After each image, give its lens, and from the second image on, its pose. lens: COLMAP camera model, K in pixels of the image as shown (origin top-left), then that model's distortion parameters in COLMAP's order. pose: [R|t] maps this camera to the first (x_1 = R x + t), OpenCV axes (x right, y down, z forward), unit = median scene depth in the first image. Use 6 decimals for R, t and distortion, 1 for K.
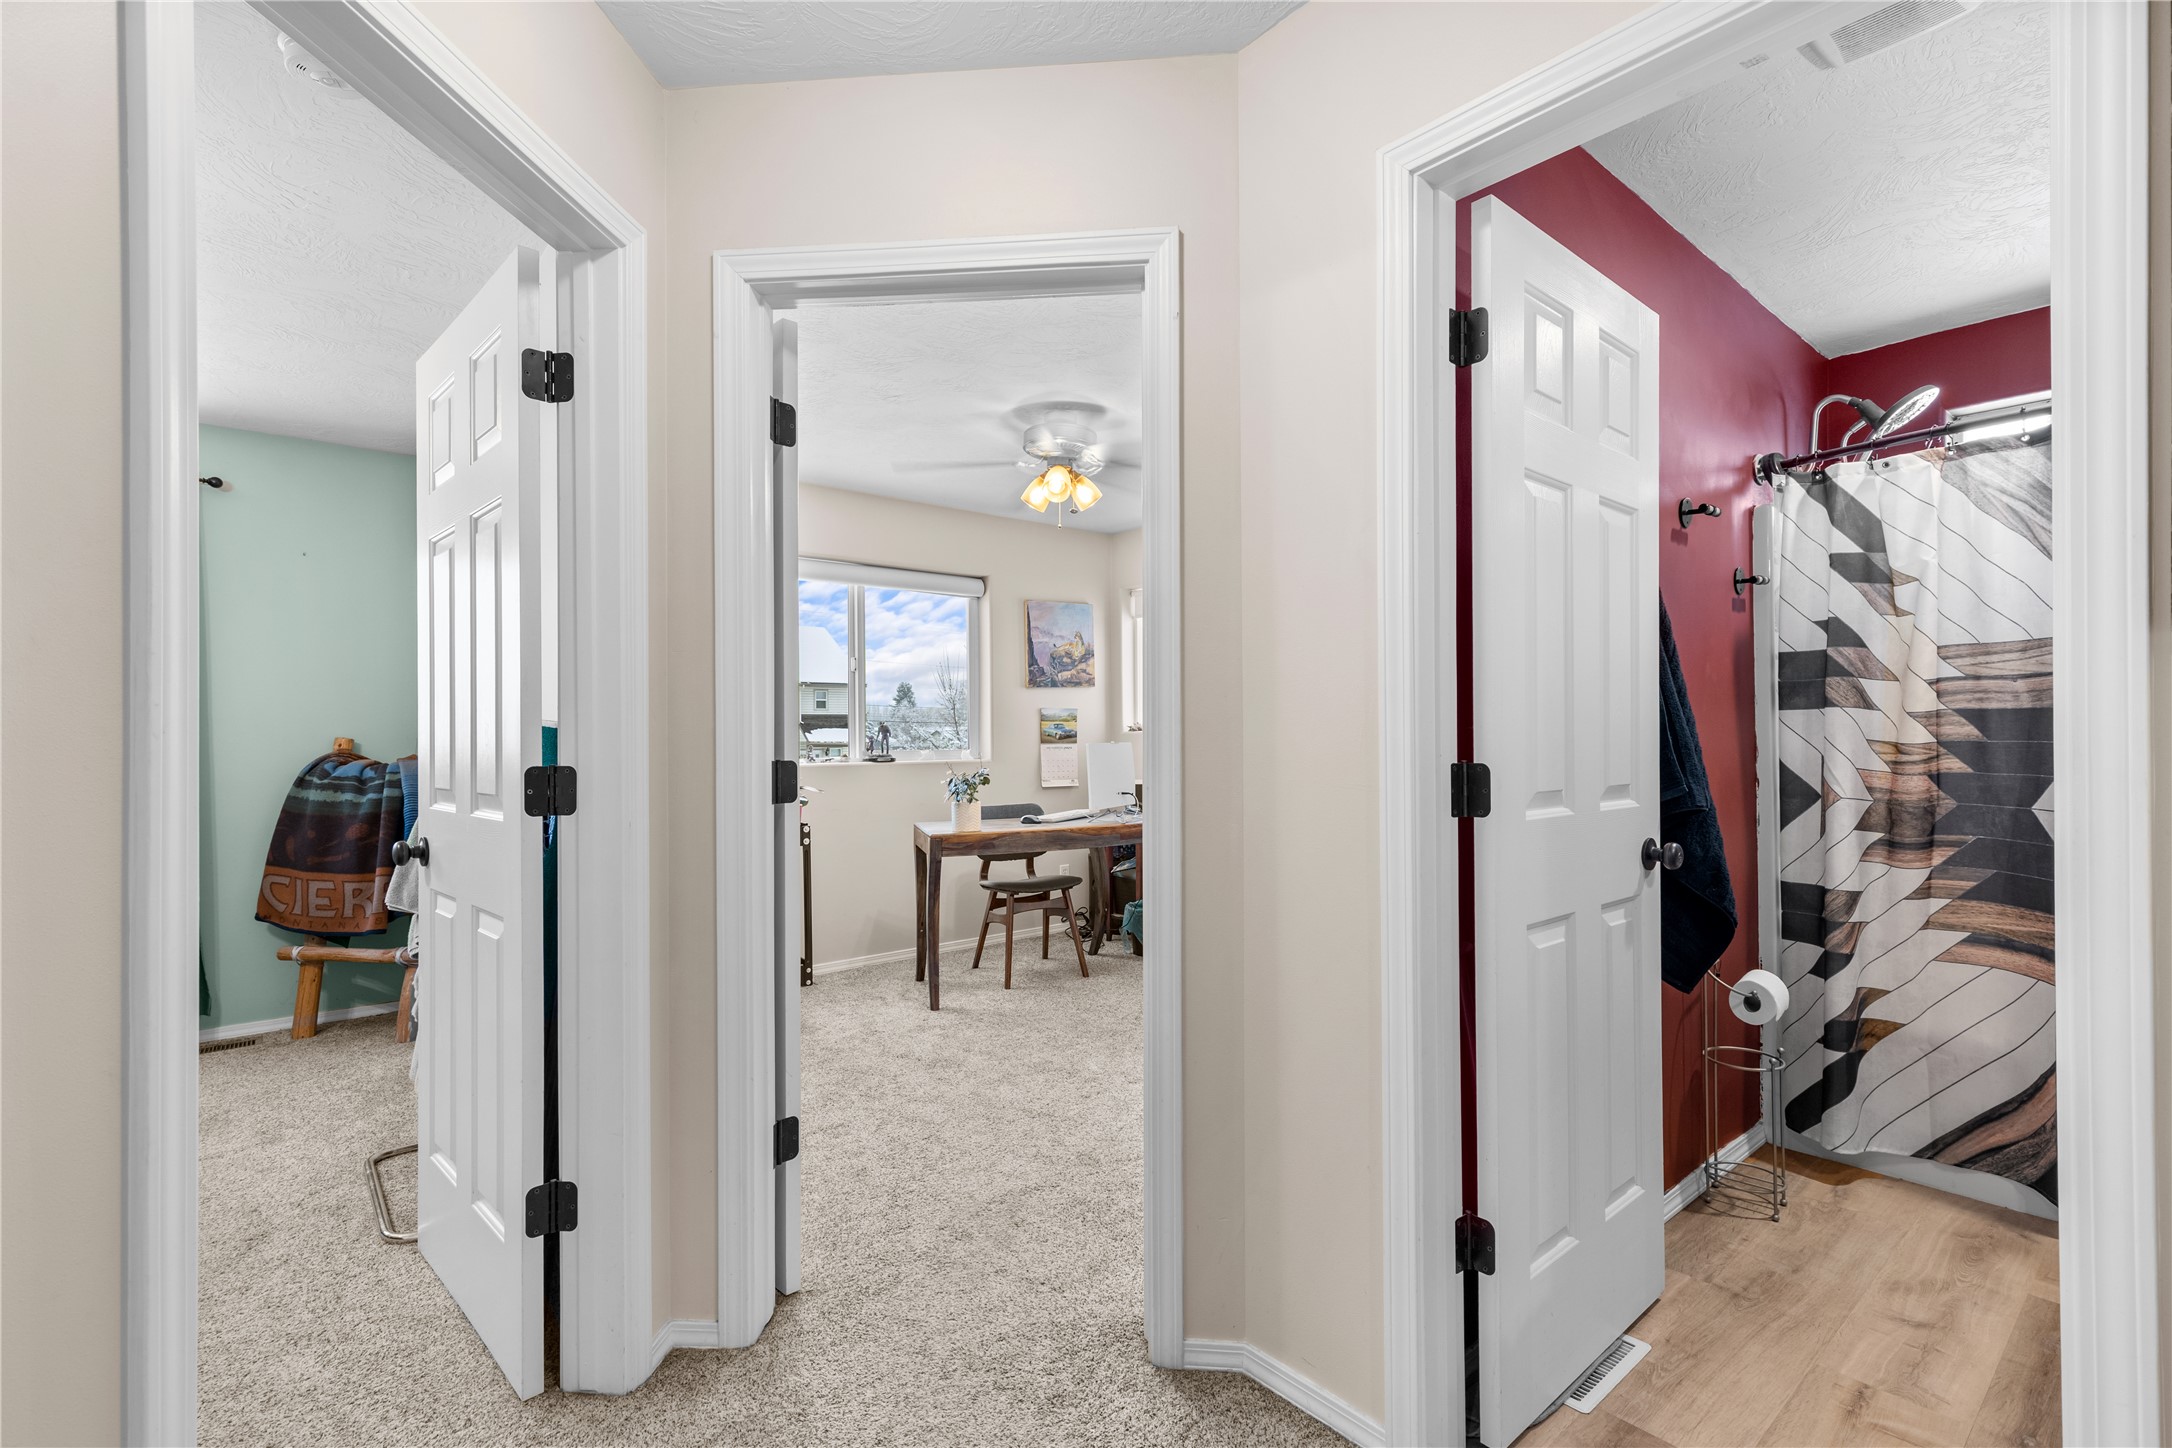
lens RADIAL K [[980.3, 0, 1093.5], [0, 980.3, 731.2], [0, 0, 1]] dist [0.008449, -0.001248]
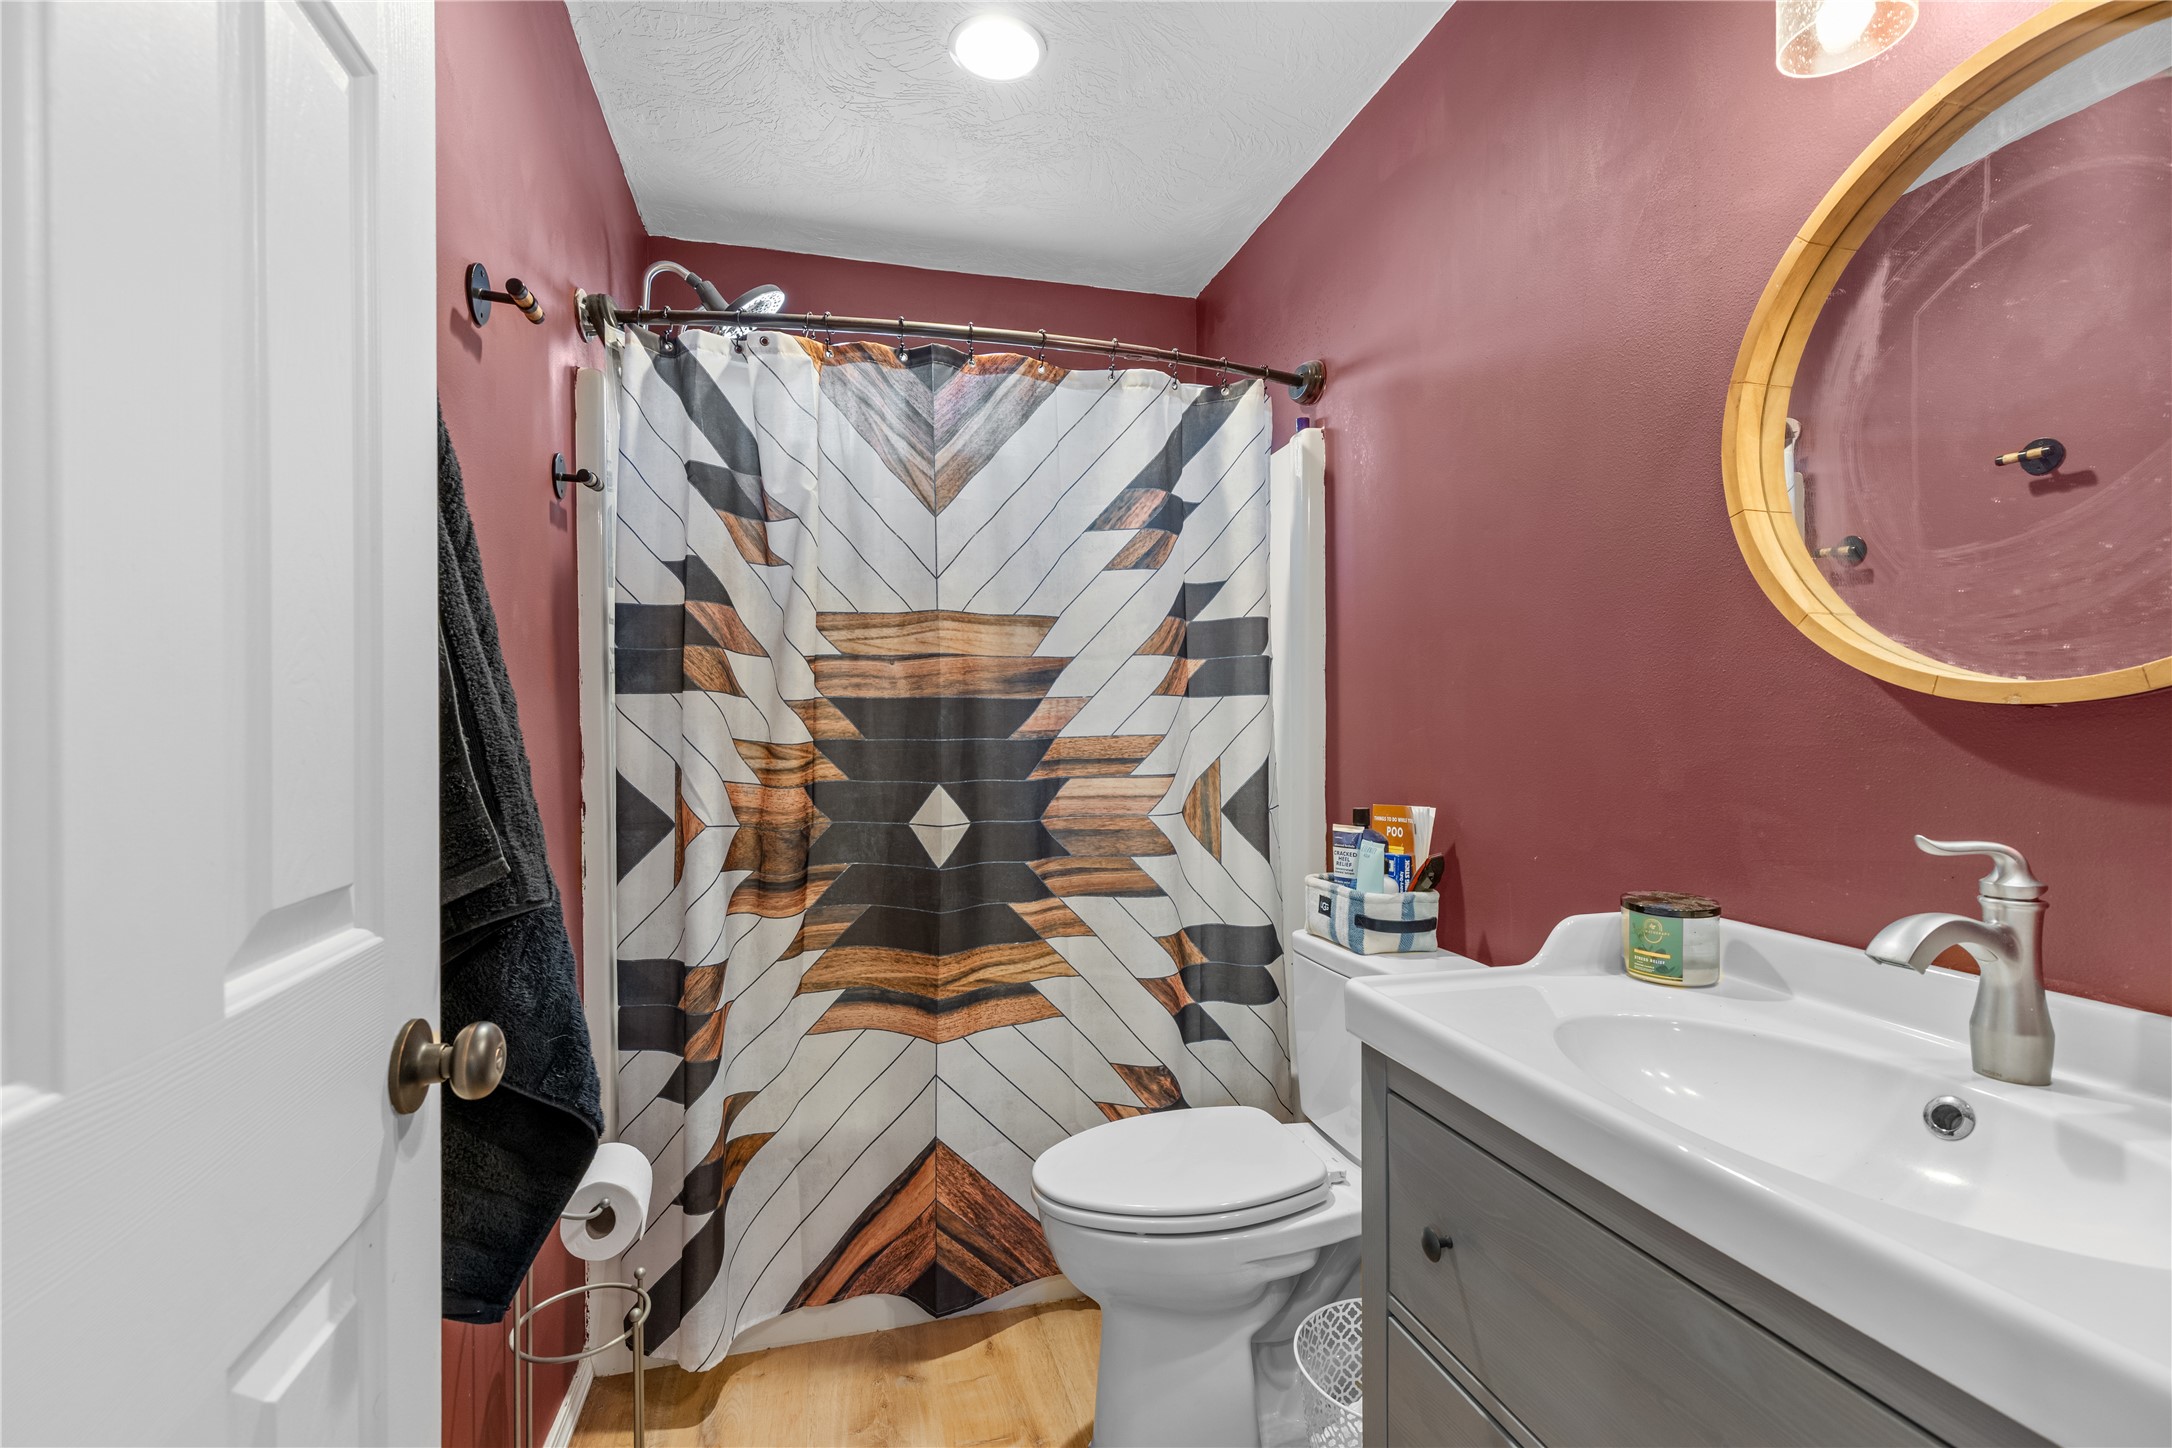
lens RADIAL K [[980.3, 0, 1090.3], [0, 980.3, 729.4], [0, 0, 1]] dist [0.008449, -0.001248]
pose [[0.424326, 0.000529, 0.905510, 0.268325], [-0.001027, 0.999999, -0.000103, 0.001683], [-0.905509, -0.000886, 0.424326, 0.484264]]
